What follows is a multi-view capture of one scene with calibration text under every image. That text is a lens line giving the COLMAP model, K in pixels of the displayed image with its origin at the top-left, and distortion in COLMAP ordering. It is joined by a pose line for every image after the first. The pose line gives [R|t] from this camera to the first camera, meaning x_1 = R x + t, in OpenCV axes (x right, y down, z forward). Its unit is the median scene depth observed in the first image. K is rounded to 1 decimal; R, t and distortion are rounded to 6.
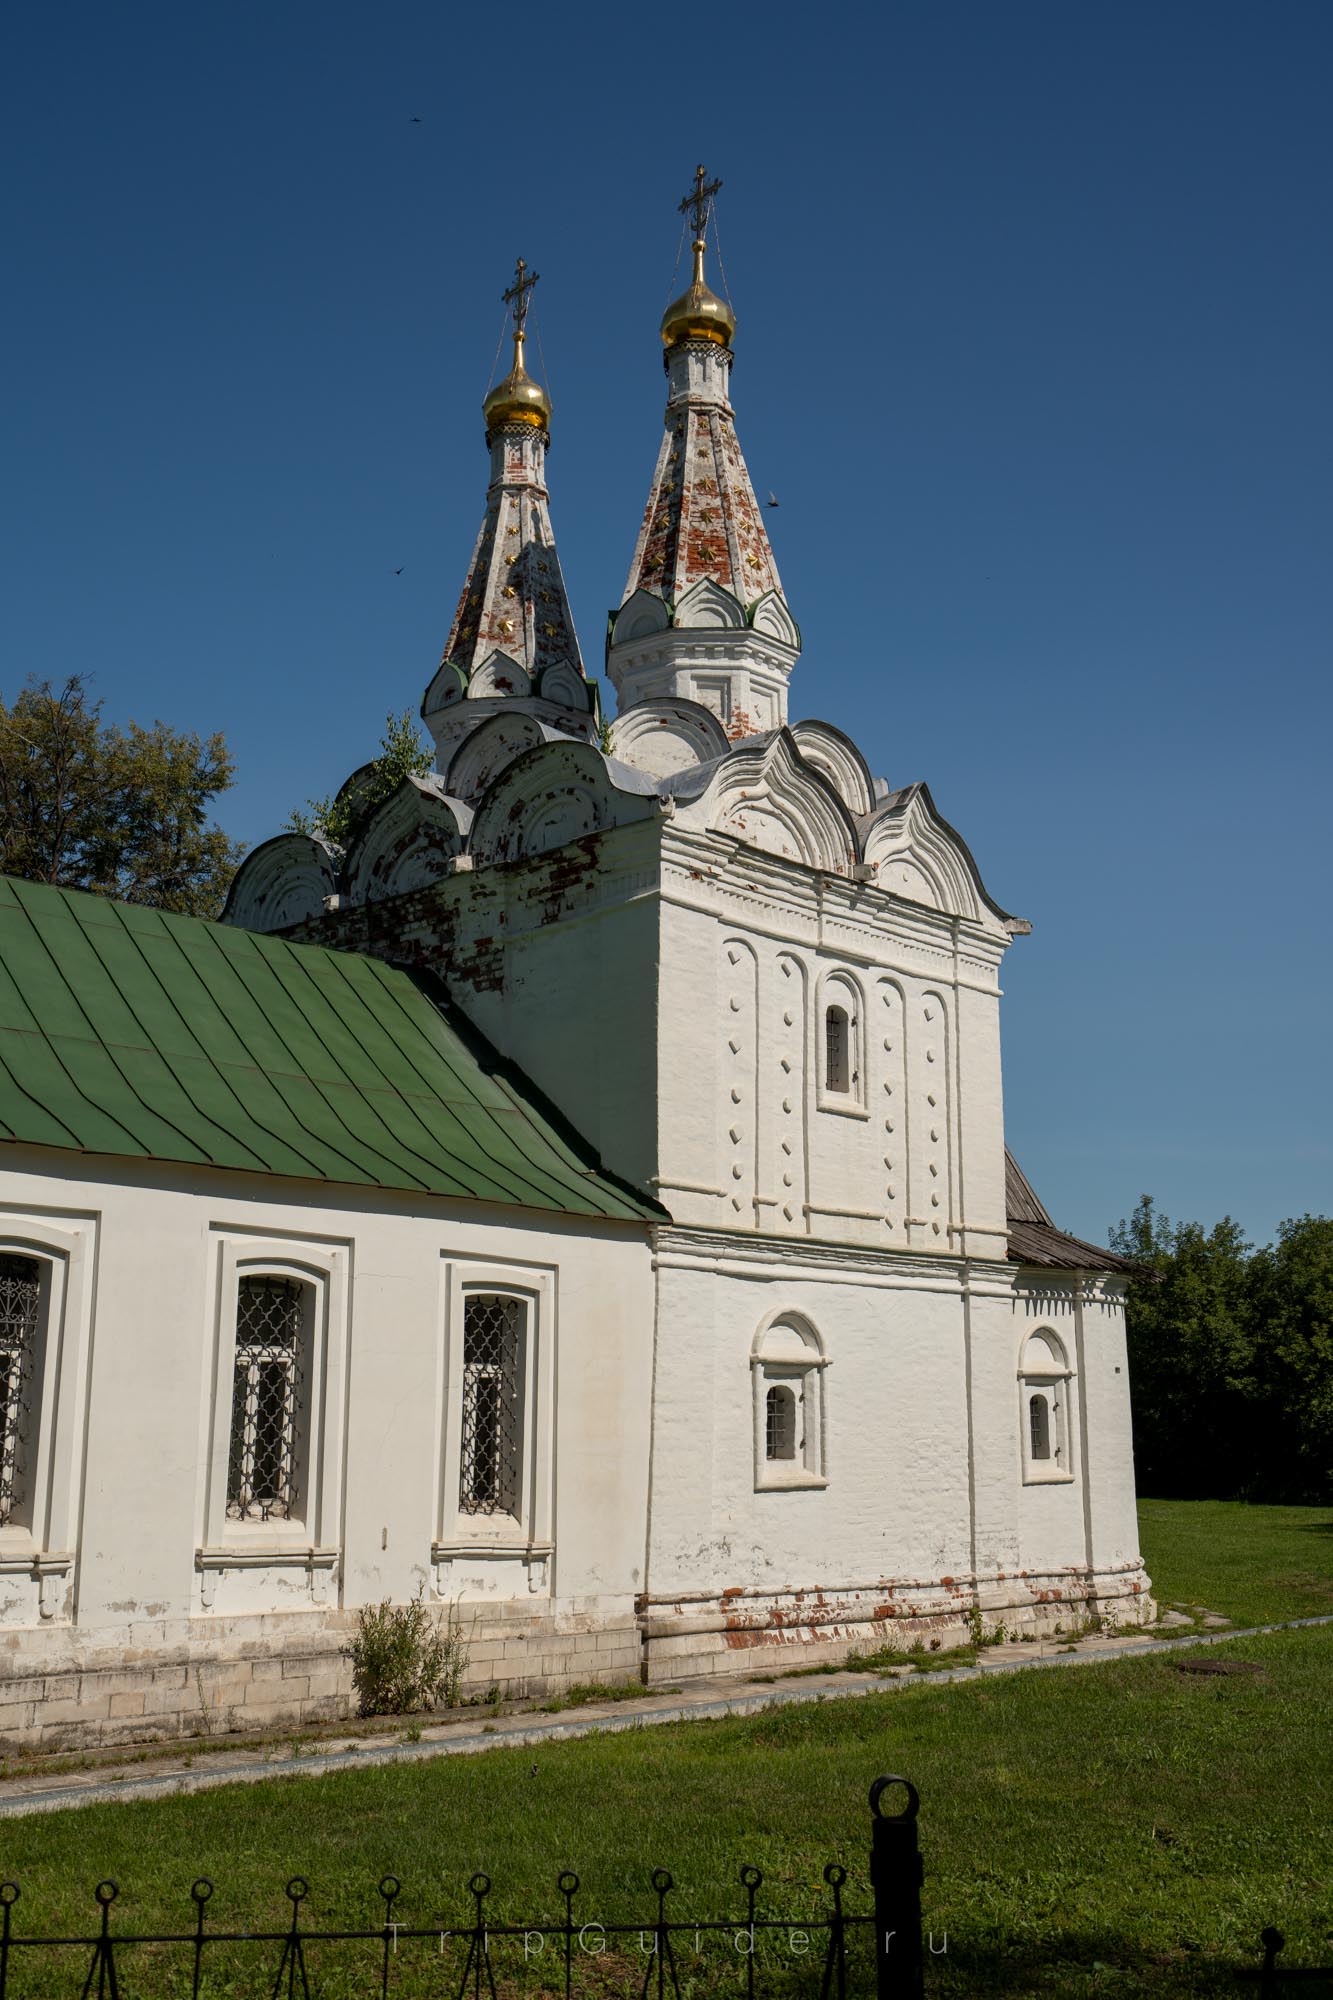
lens RADIAL K [[1804.1, 0, 666.3], [0, 1804.1, 1006.5], [0, 0, 1]] dist [-0.000205, -0.001817]
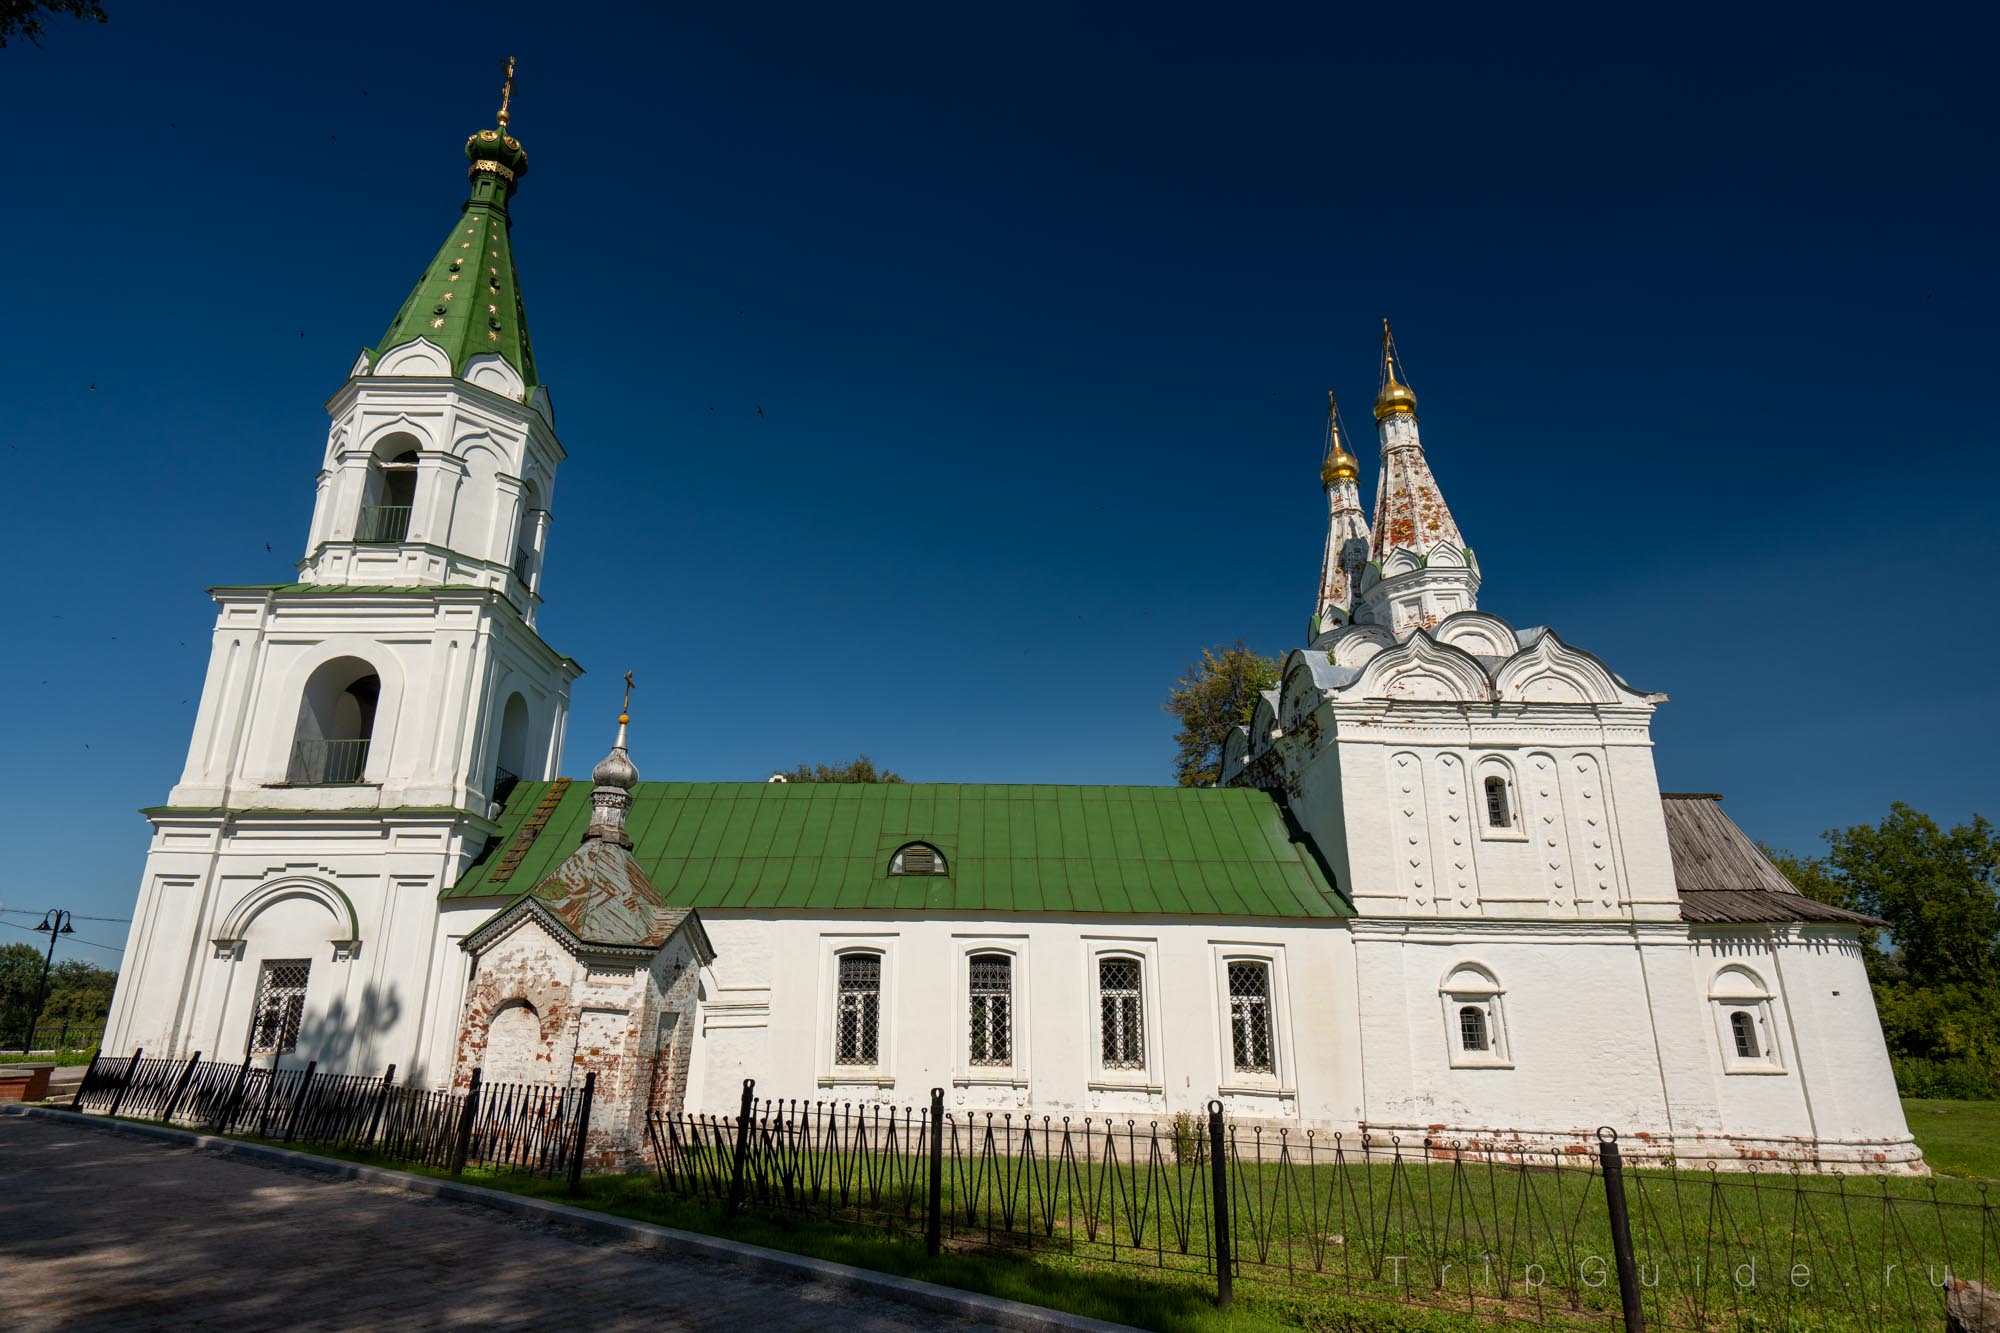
lens RADIAL K [[1088.5, 0, 998.2], [0, 1088.5, 662.6], [0, 0, 1]] dist [0.004903, 0.000944]
pose [[0.714240, -0.221437, -0.663948, 0.470183], [0.149228, 0.974999, -0.164646, -0.005494], [0.683808, 0.018517, 0.729427, -0.069886]]
